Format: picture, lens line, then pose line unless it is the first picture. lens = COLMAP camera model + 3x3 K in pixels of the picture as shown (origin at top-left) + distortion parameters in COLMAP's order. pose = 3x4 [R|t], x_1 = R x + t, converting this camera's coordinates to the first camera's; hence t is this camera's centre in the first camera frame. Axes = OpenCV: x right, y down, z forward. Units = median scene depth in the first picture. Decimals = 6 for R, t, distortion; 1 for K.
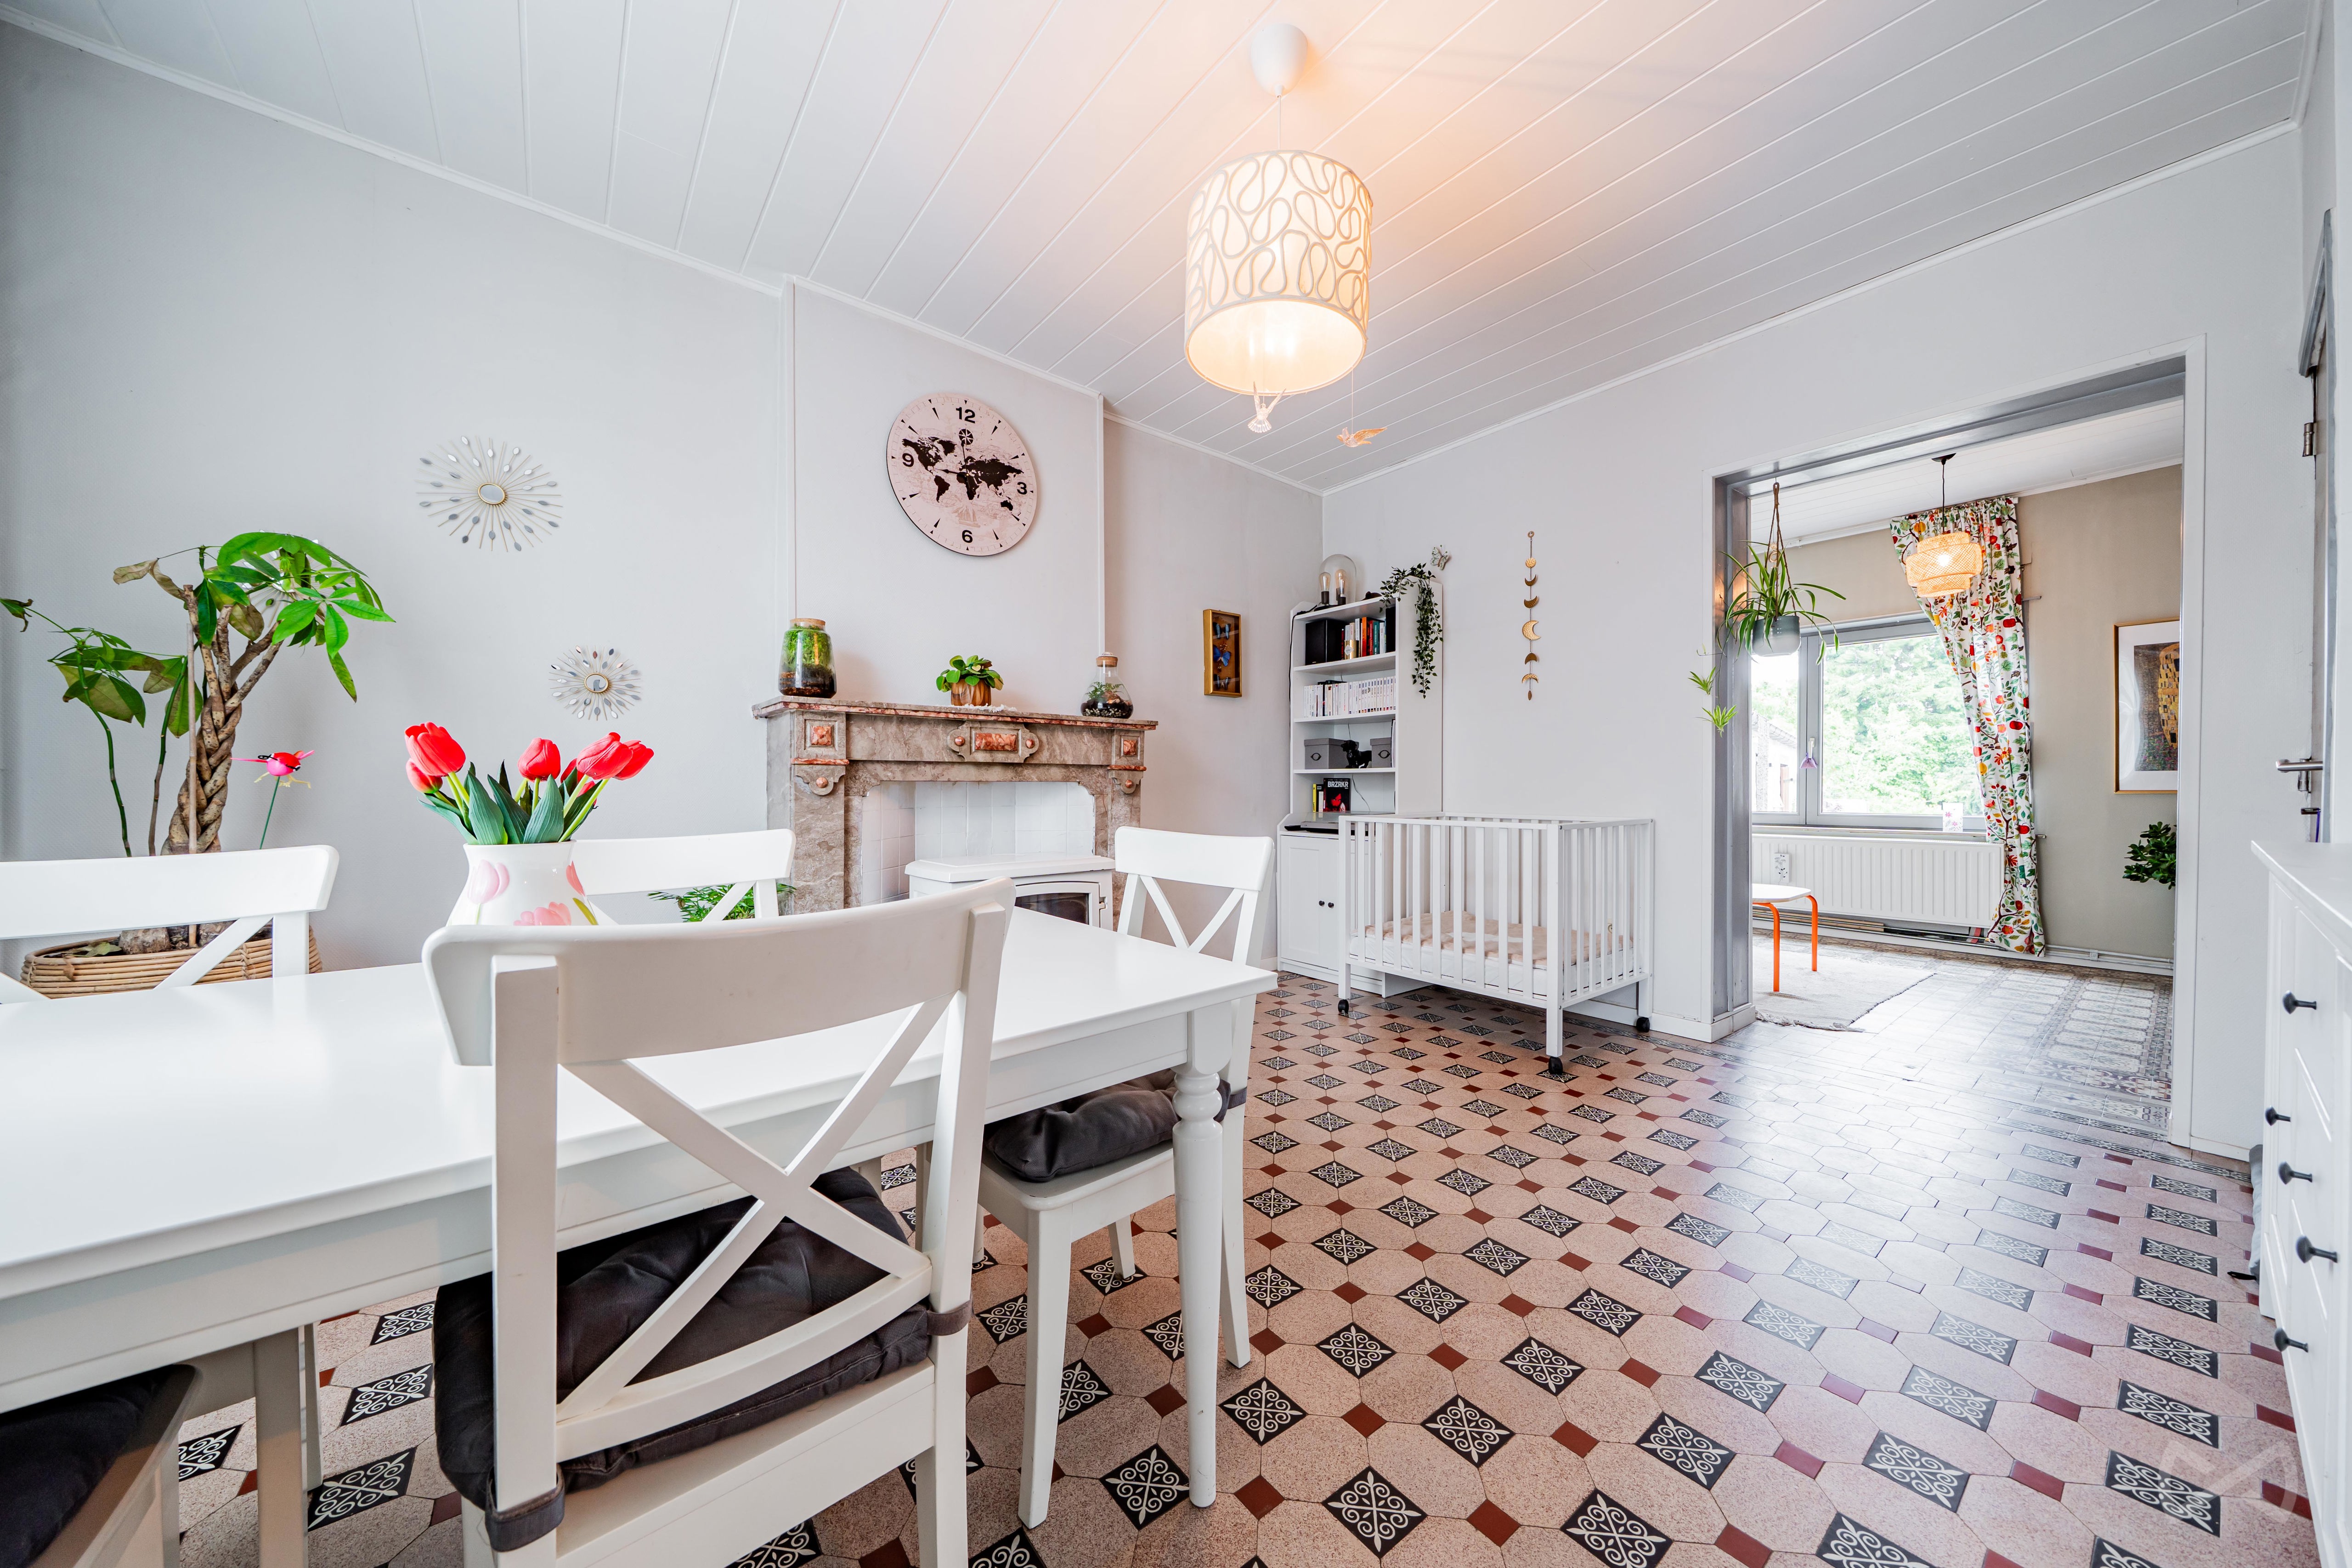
lens RADIAL K [[798.2, 0, 1187.1], [0, 798.2, 794.0], [0, 0, 1]] dist [-0.007917, 0.000424]
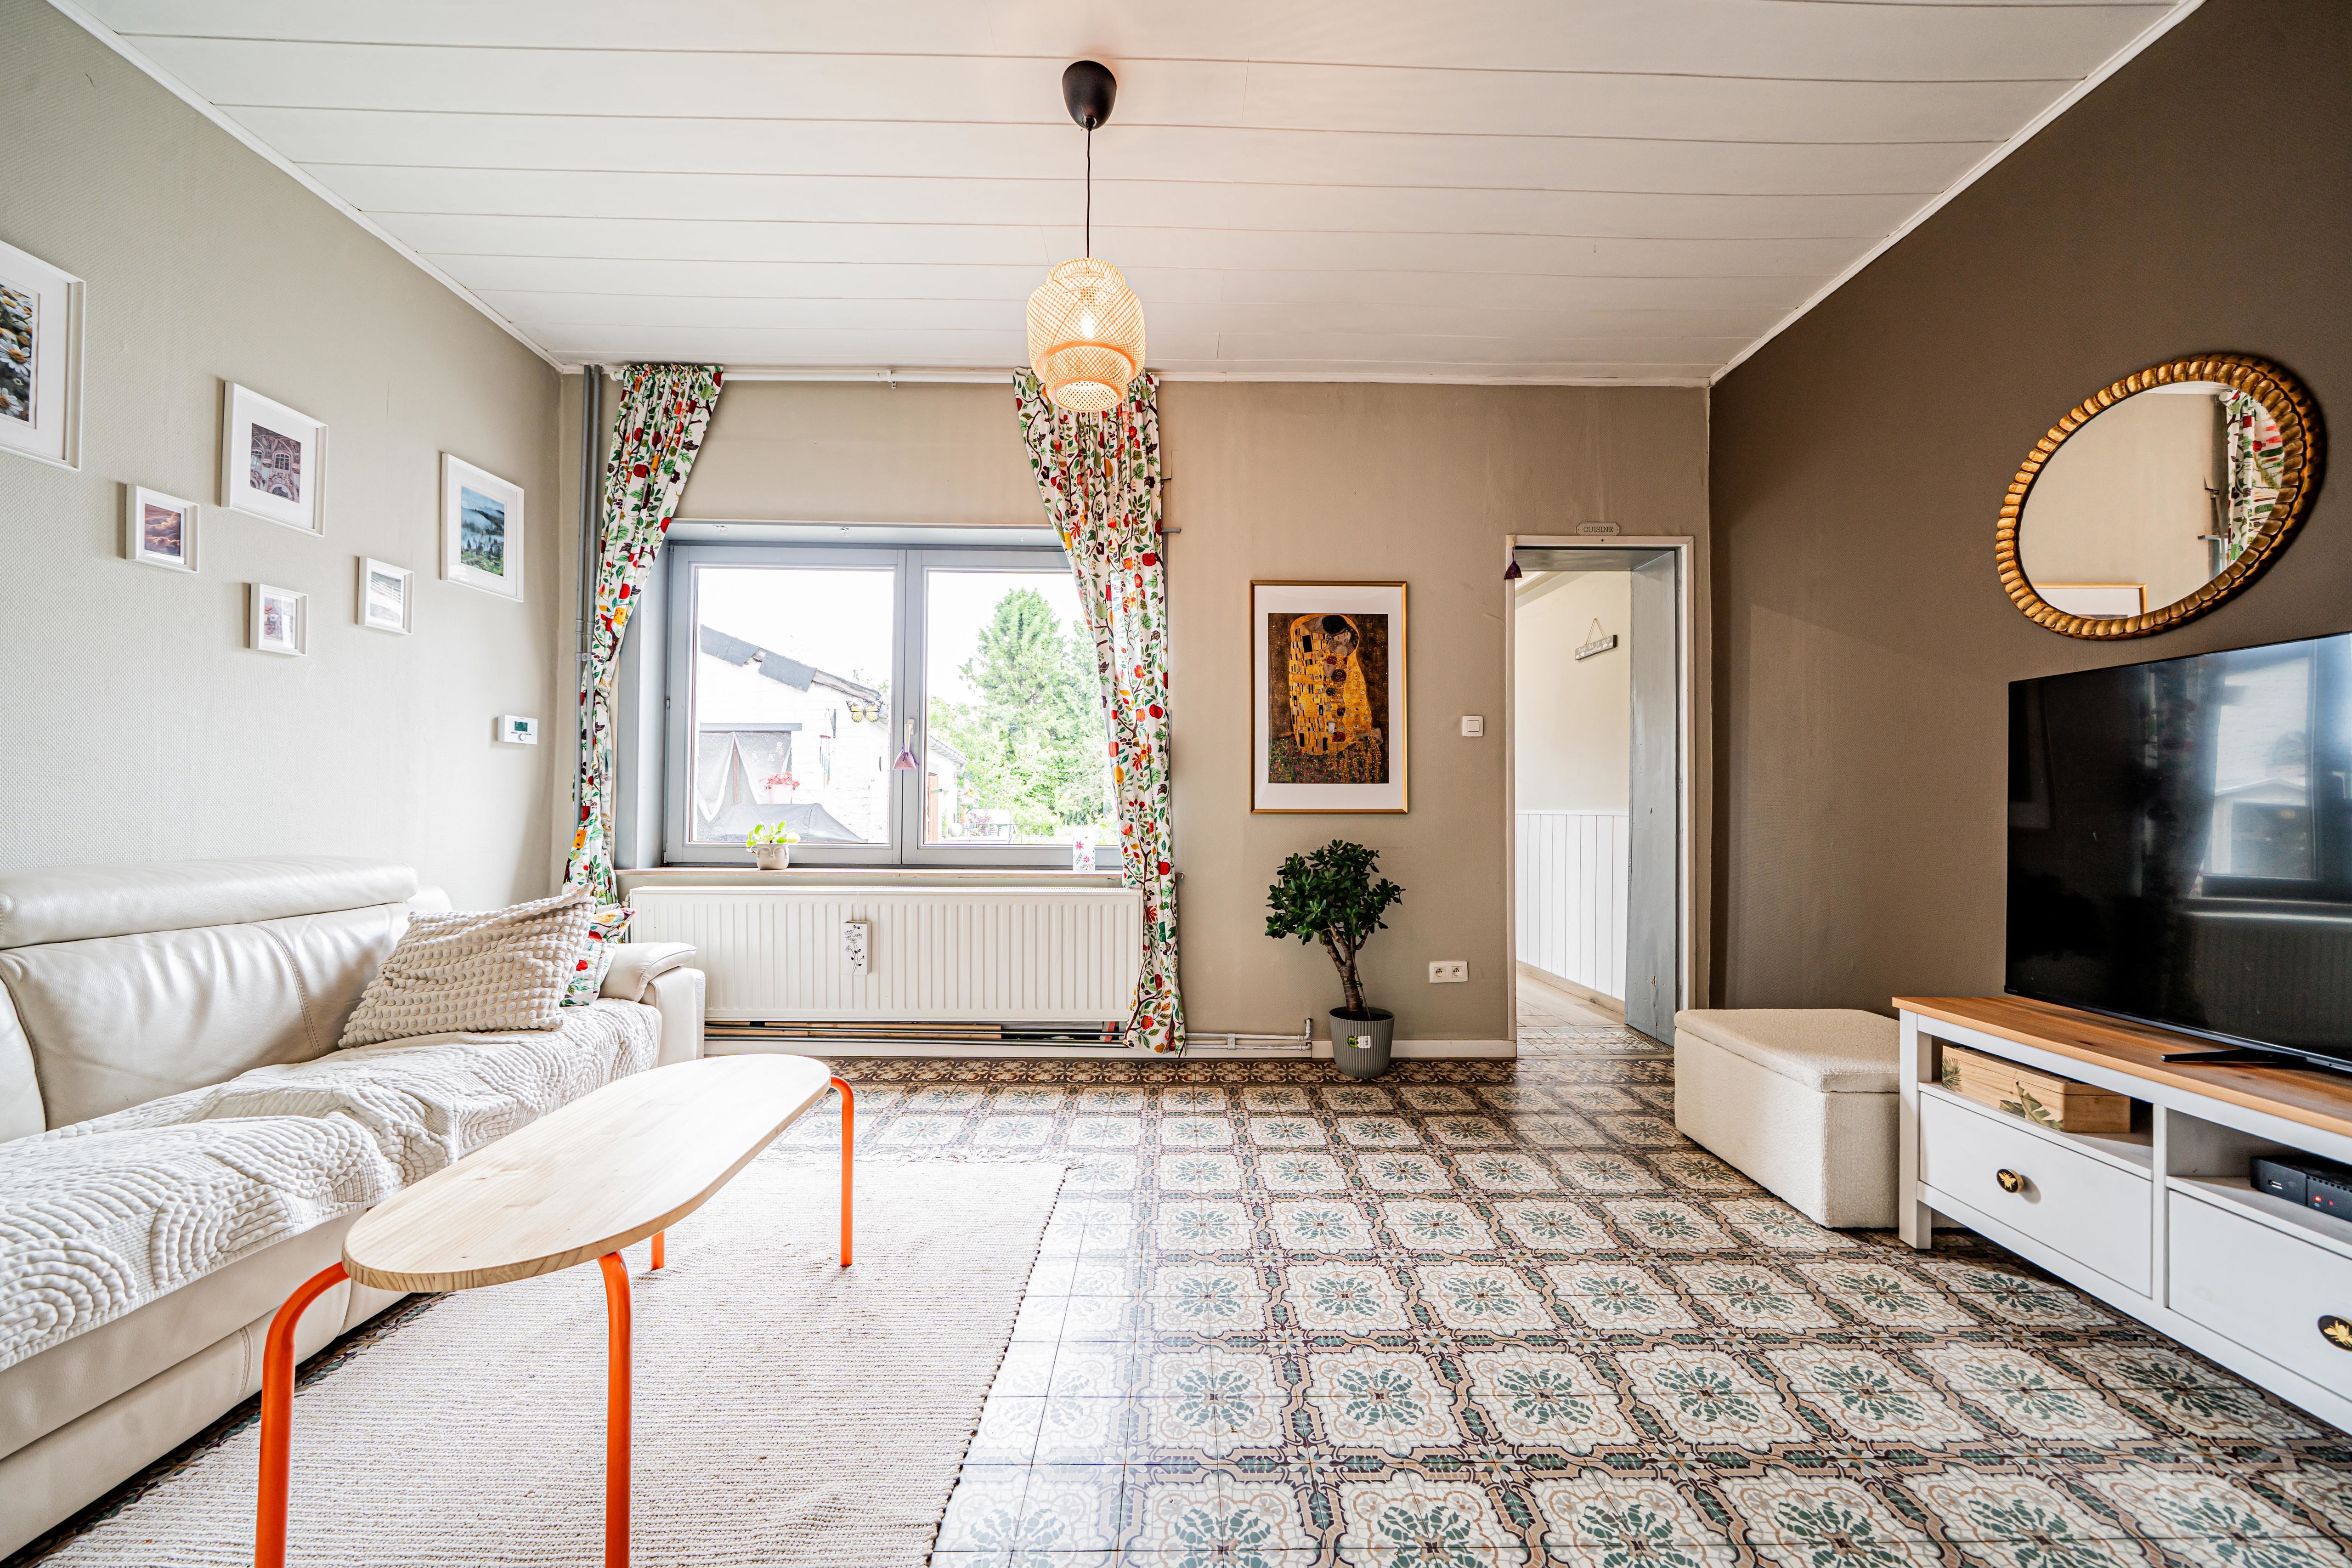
lens RADIAL K [[798.2, 0, 1191.7], [0, 798.2, 793.5], [0, 0, 1]] dist [-0.007917, 0.000424]
pose [[0.601264, 0.011639, 0.798966, 0.523489], [-0.003088, 0.999920, -0.012242, -0.009543], [-0.799045, 0.004894, 0.601252, 0.566400]]
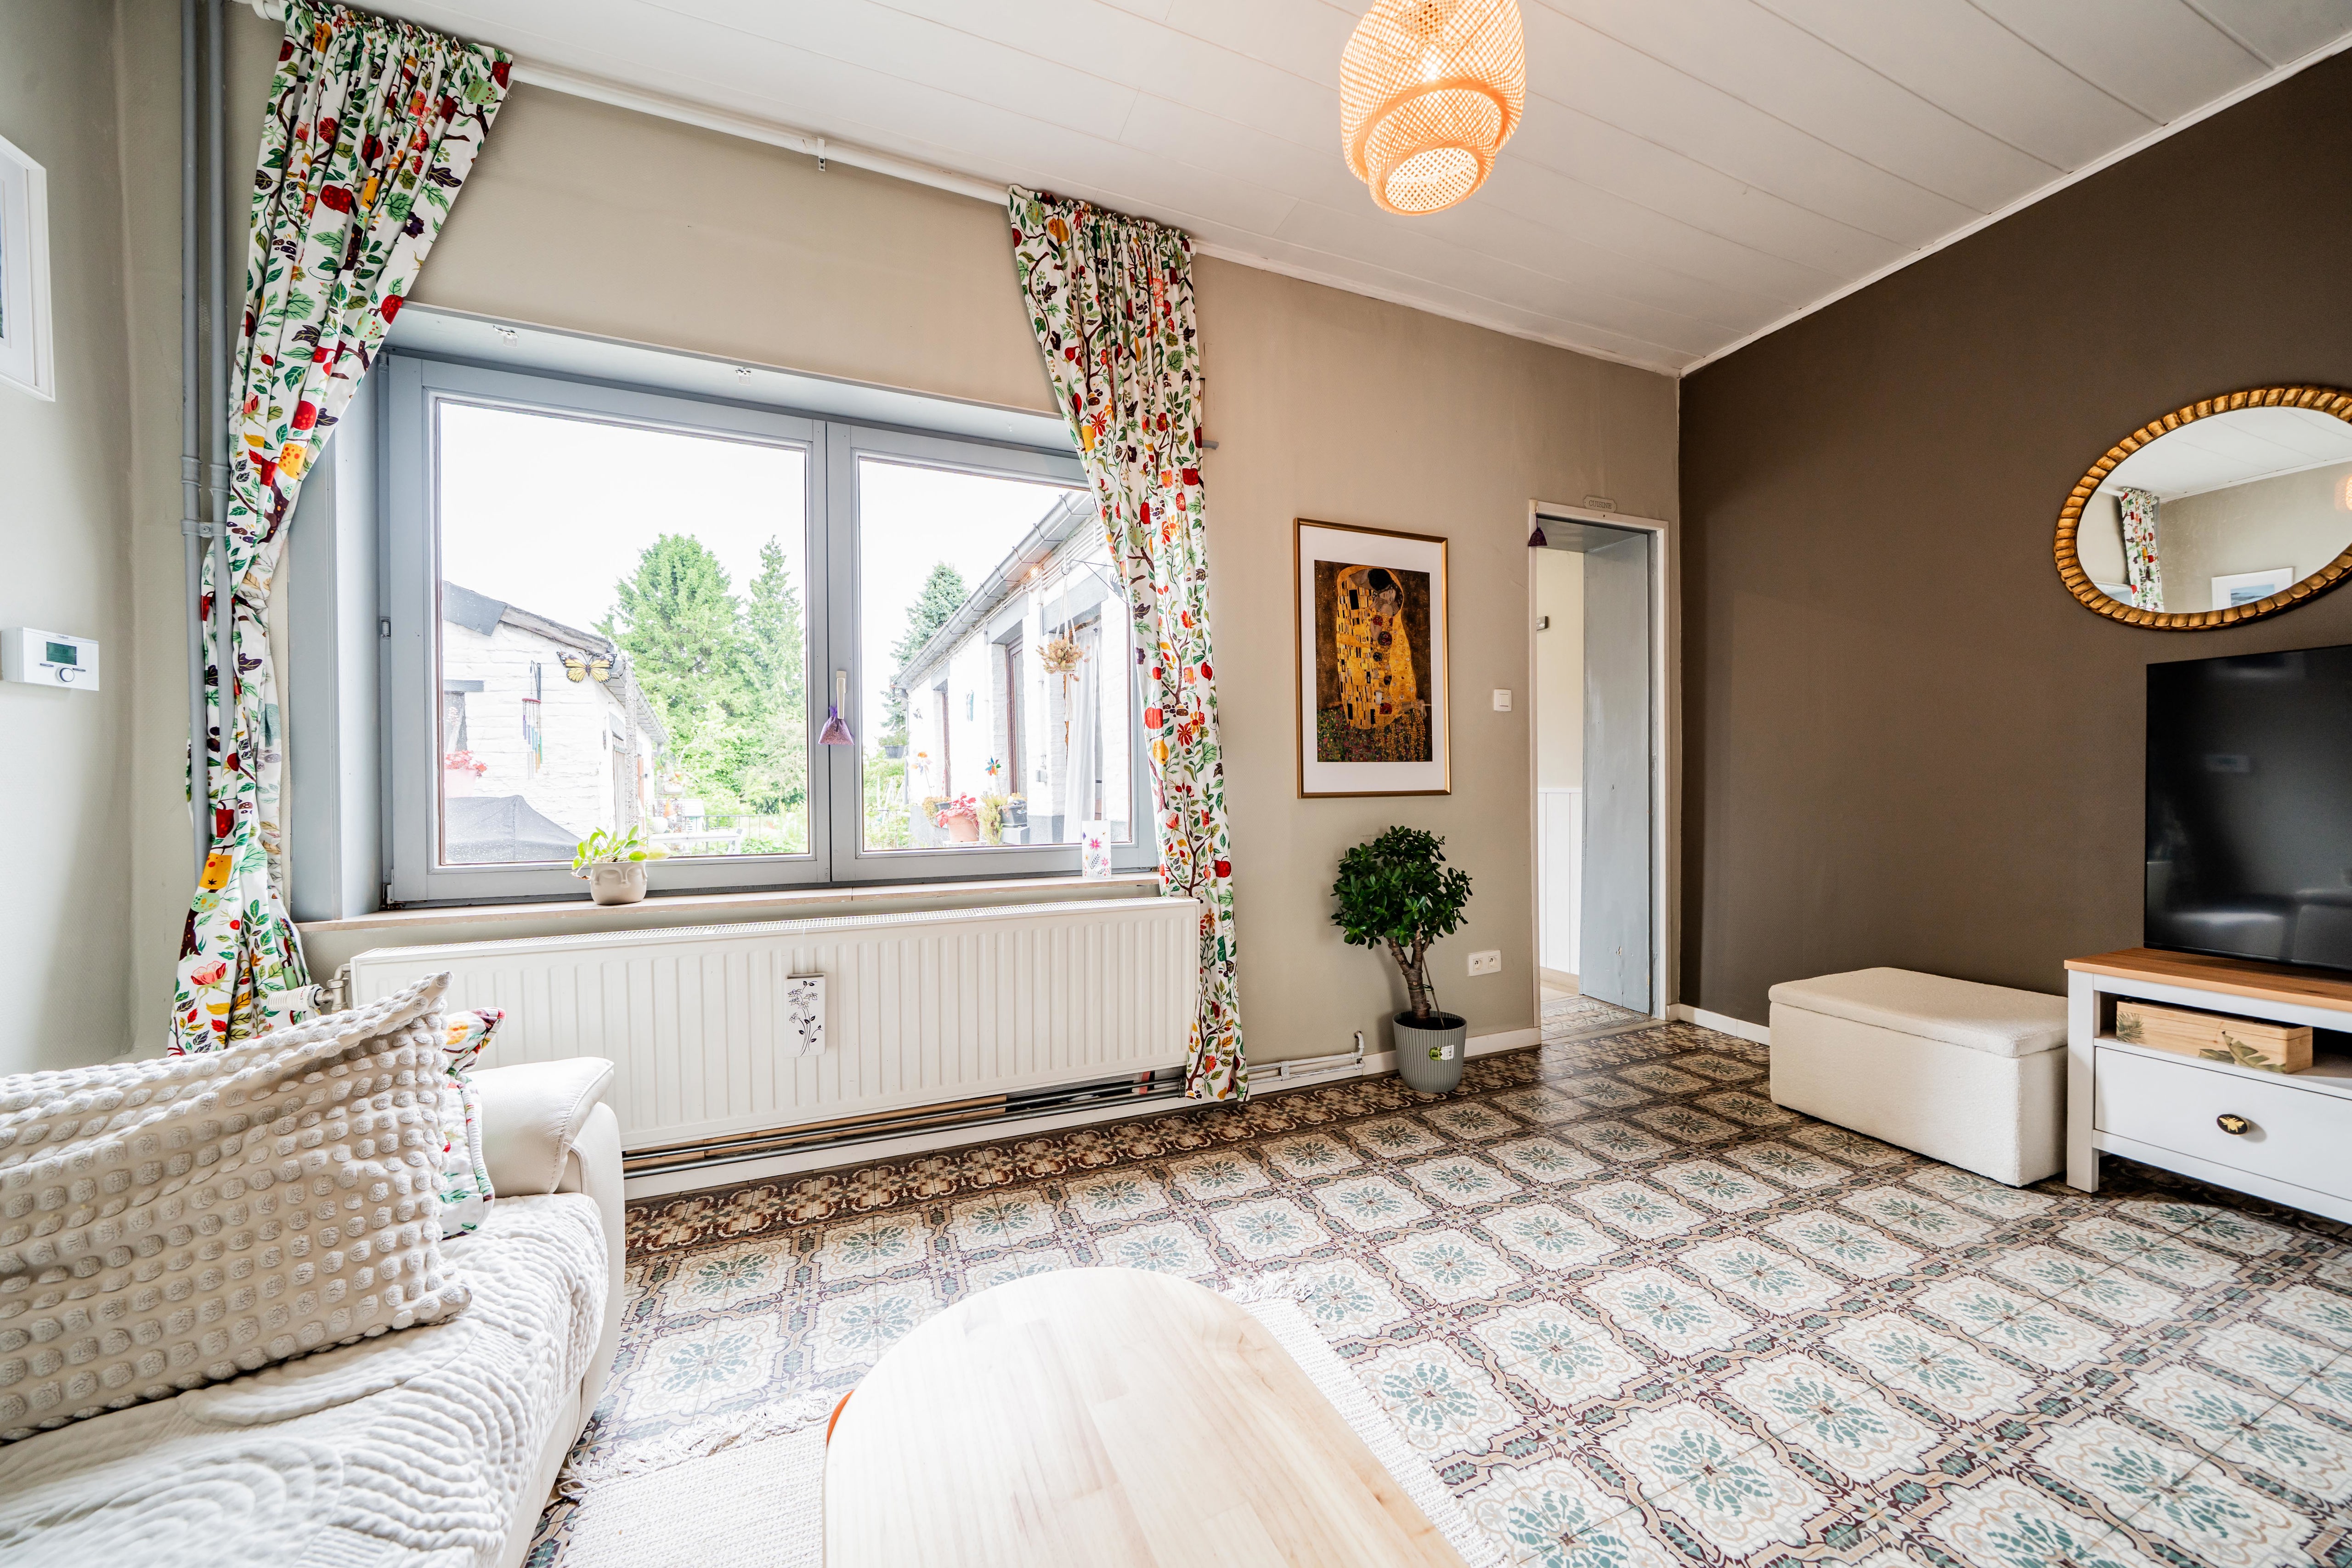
lens RADIAL K [[798.2, 0, 1191.9], [0, 798.2, 793.1], [0, 0, 1]] dist [-0.007917, 0.000424]
pose [[0.270557, -0.014683, 0.962592, 0.526971], [0.011677, 0.999860, 0.011969, -0.012251], [-0.962633, 0.008001, 0.270691, 0.858425]]
